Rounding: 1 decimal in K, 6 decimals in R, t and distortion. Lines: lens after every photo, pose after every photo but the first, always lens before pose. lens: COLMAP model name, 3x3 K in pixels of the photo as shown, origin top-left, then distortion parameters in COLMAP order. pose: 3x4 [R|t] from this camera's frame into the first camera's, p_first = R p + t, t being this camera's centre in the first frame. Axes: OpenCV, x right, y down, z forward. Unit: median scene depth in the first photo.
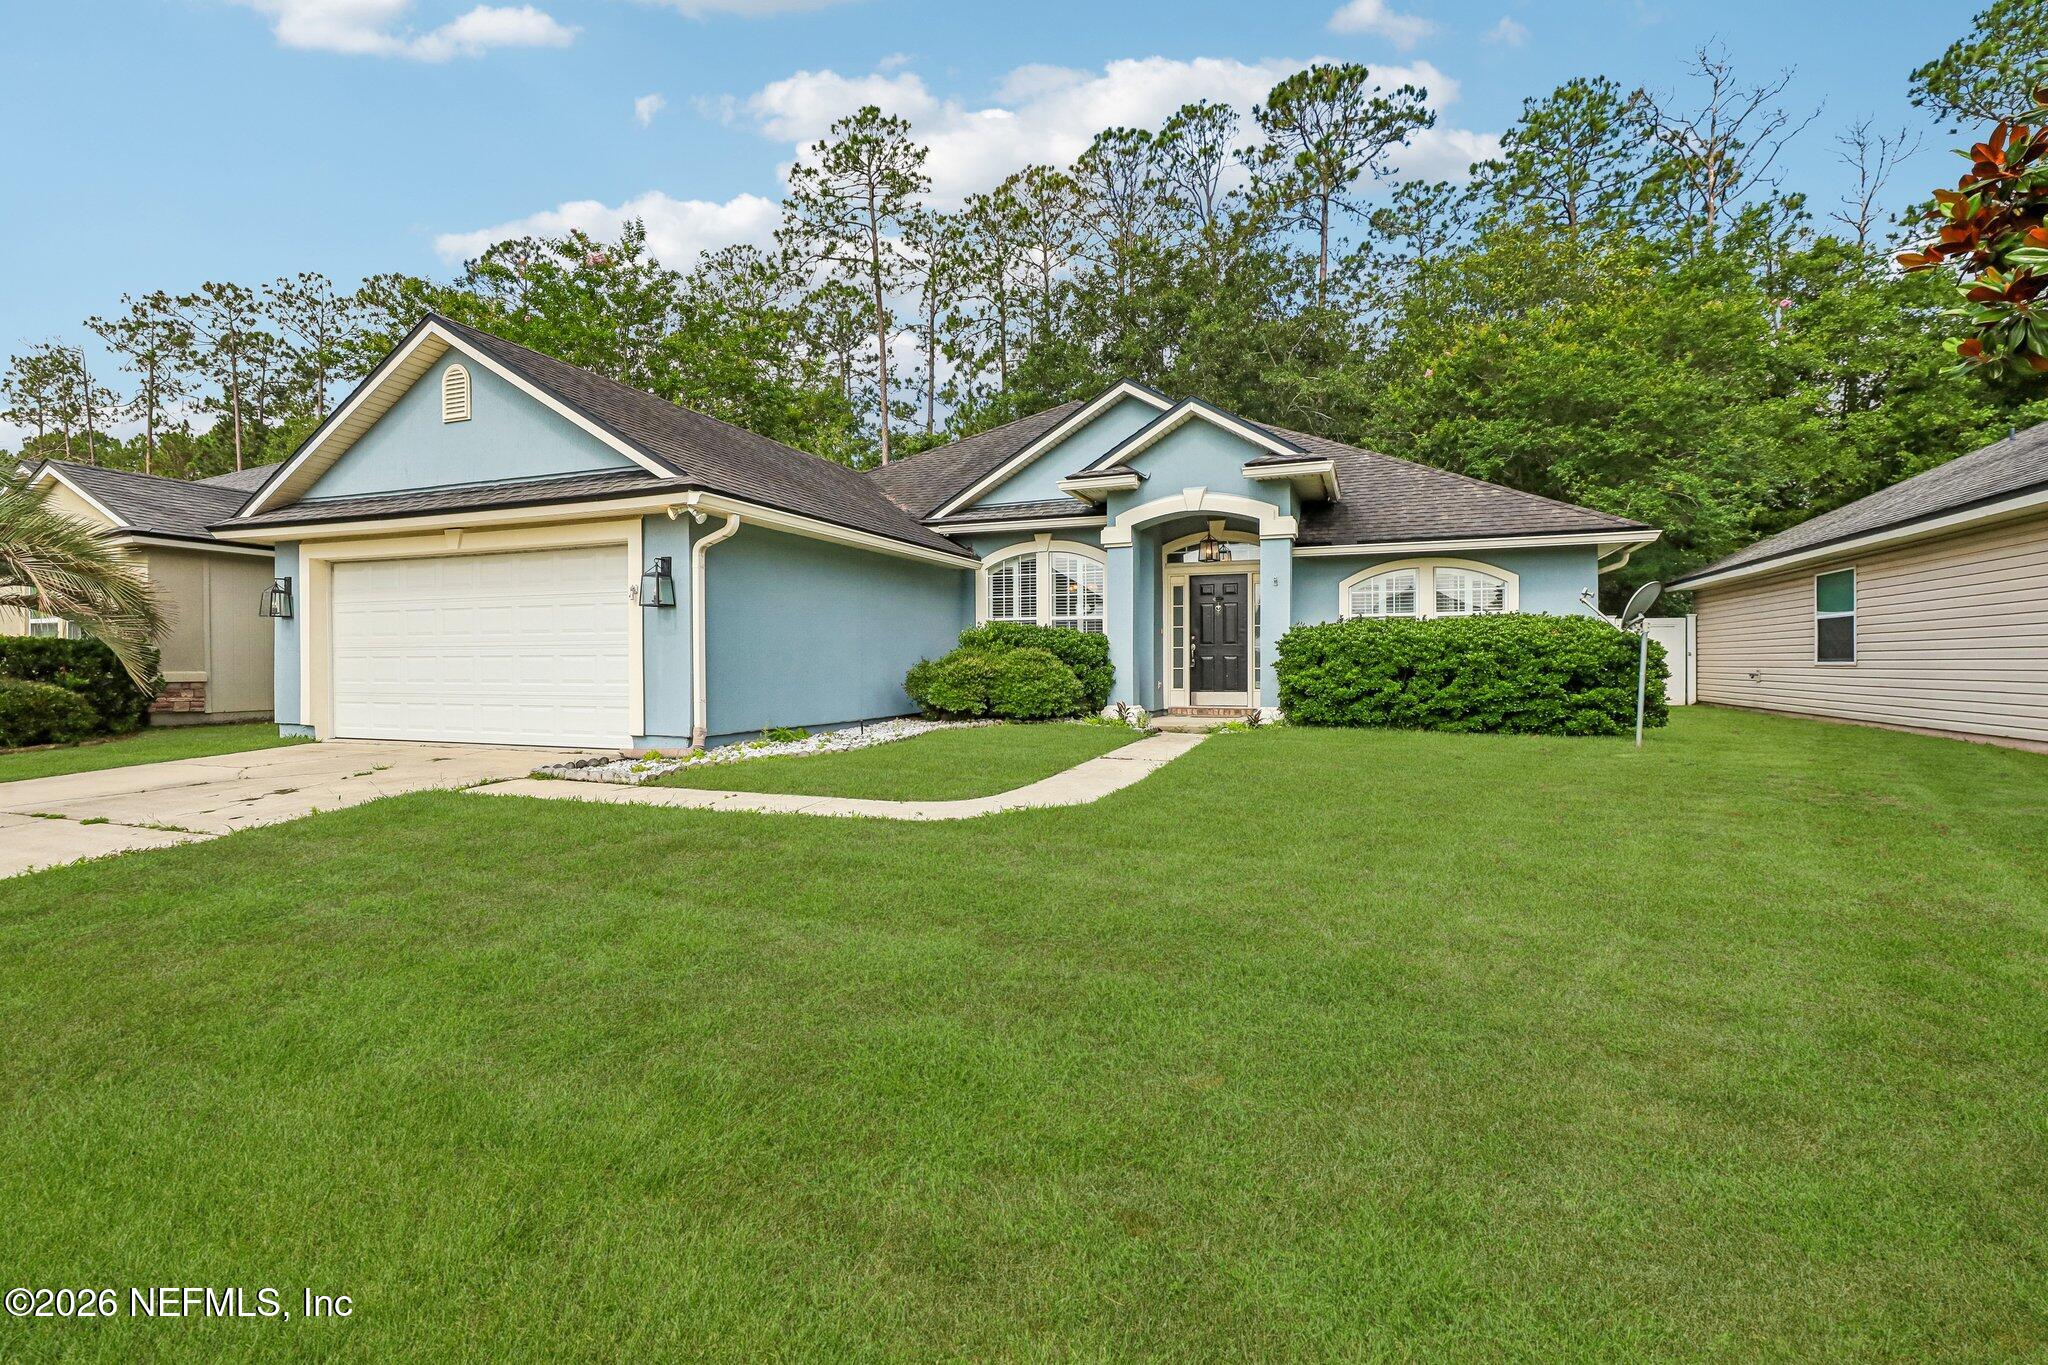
lens RADIAL K [[922.1, 0, 1019.6], [0, 922.1, 673.7], [0, 0, 1]] dist [0.001190, -0.000370]
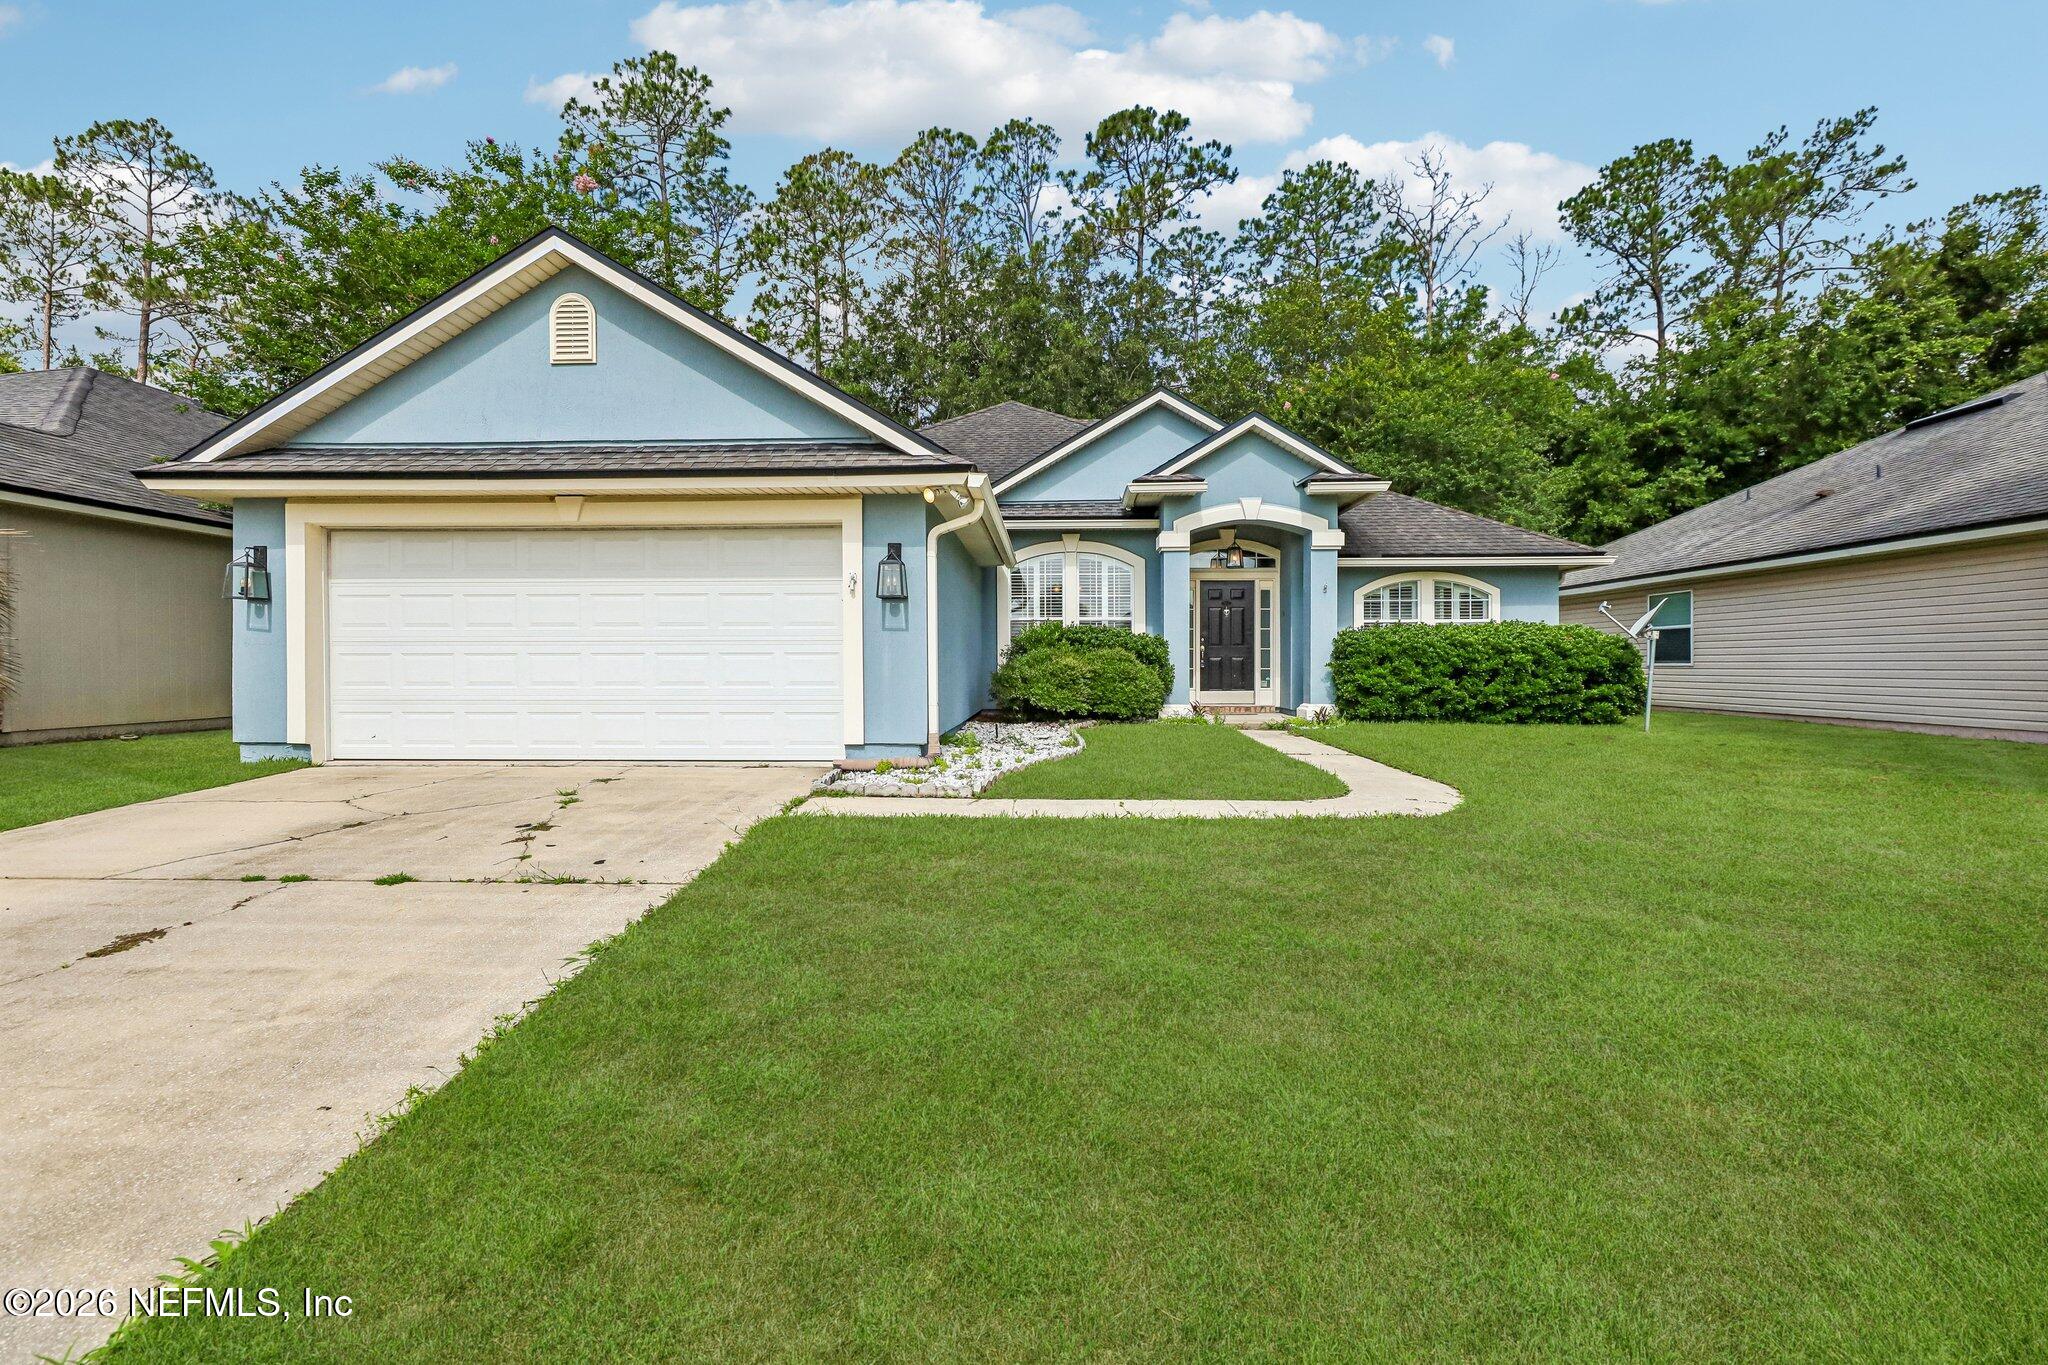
lens RADIAL K [[922.1, 0, 1019.6], [0, 922.1, 673.7], [0, 0, 1]] dist [0.001190, -0.000370]
pose [[0.946125, -0.002168, 0.323795, -0.395237], [0.002840, 0.999995, -0.001602, 0.000900], [-0.323790, 0.002435, 0.946126, 0.083997]]
